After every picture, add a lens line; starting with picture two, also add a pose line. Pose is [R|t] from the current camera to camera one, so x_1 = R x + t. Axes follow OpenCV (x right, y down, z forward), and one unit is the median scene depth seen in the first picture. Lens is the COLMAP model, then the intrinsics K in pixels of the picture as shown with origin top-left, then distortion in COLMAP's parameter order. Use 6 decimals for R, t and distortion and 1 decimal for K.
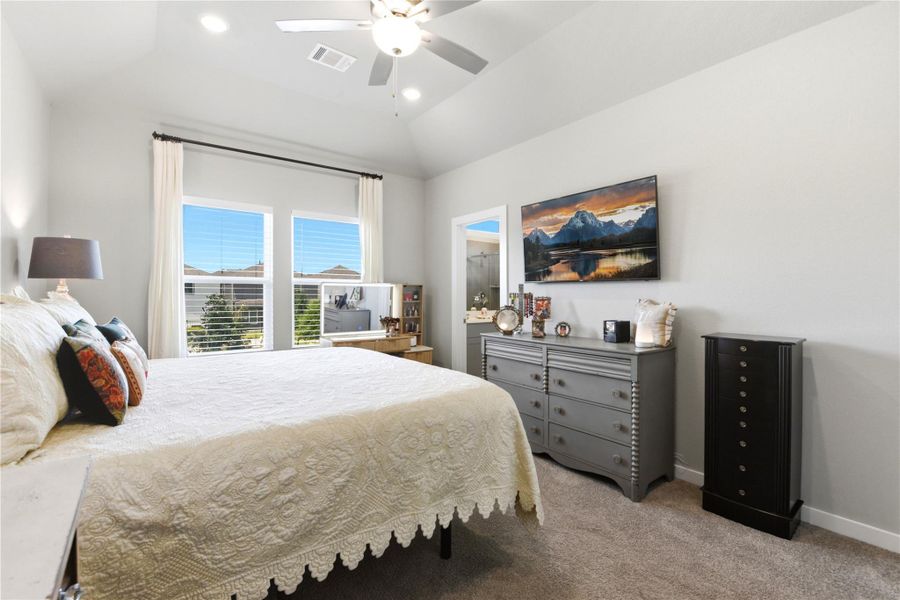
lens RADIAL K [[413.1, 0, 453.6], [0, 413.1, 294.2], [0, 0, 1]] dist [0.001433, -0.009893]
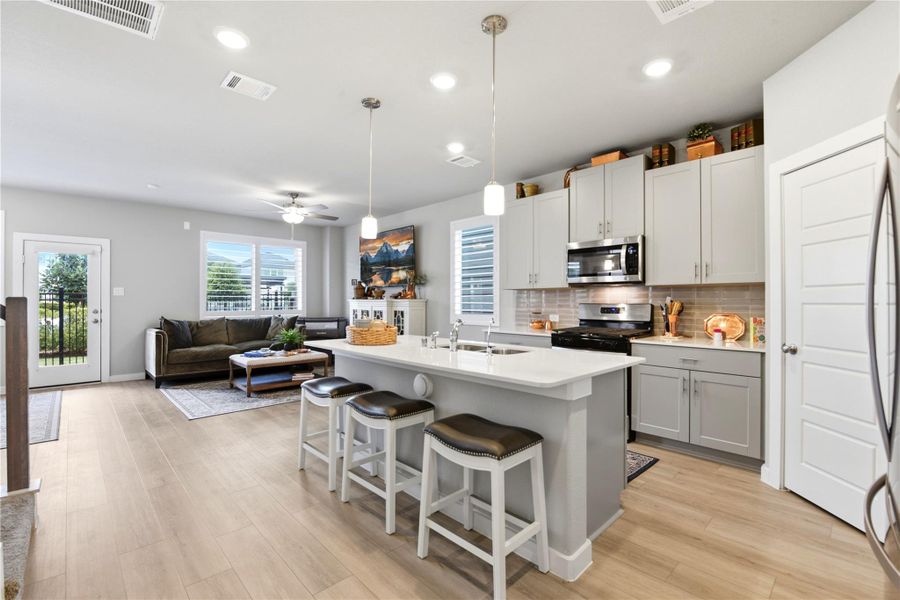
lens RADIAL K [[392.8, 0, 459.9], [0, 392.8, 299.4], [0, 0, 1]] dist [-0.007293, -0.006194]
pose [[0.992291, 0.026023, 0.121163, 0.431563], [-0.023716, 0.999510, -0.020439, 0.046967], [-0.121636, 0.017408, 0.992422, -0.569483]]
